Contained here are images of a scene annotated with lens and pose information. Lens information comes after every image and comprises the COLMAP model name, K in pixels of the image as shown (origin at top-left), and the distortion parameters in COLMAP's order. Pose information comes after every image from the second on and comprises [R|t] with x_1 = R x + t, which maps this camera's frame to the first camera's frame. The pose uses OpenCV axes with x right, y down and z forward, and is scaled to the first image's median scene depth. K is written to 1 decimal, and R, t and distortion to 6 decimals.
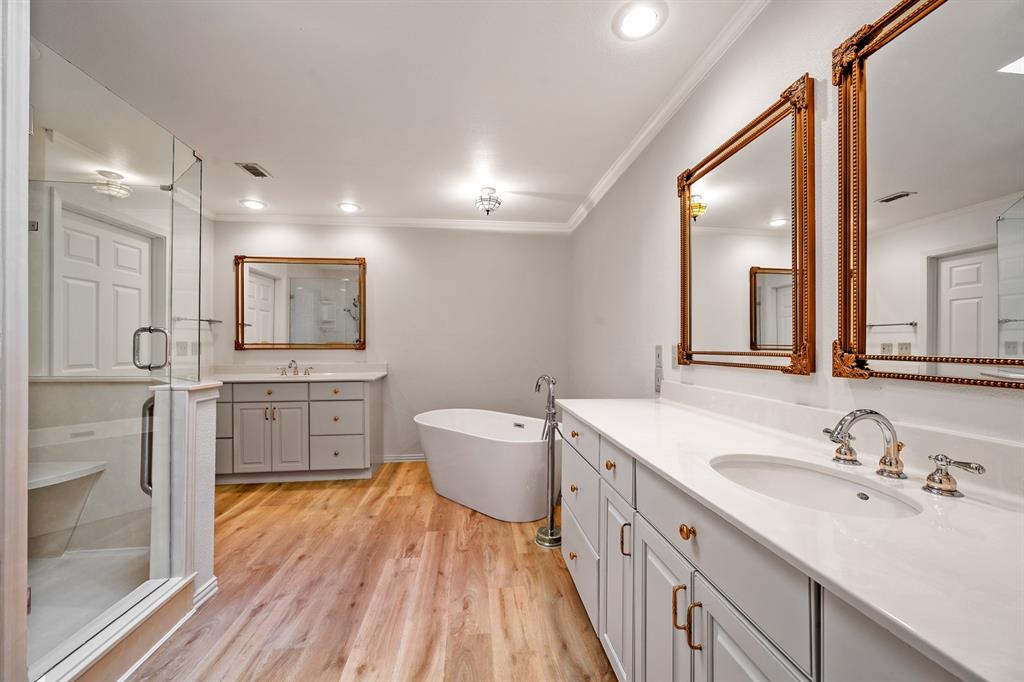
lens RADIAL K [[398.3, 0, 511.7], [0, 398.3, 343.2], [0, 0, 1]] dist [-0.002191, 0.000100]
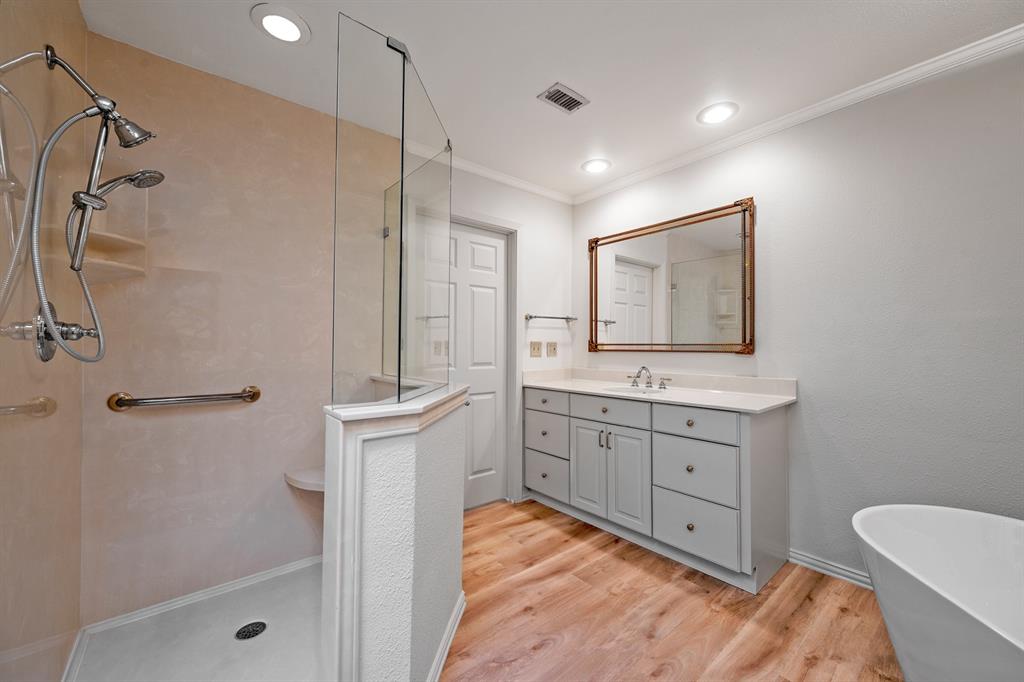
lens RADIAL K [[398.3, 0, 511.7], [0, 398.3, 343.2], [0, 0, 1]] dist [-0.002191, 0.000100]
pose [[0.551128, -0.003440, -0.834414, -0.093068], [0.000838, 0.999993, -0.003569, 0.002826], [0.834421, 0.001267, 0.551127, 0.467109]]
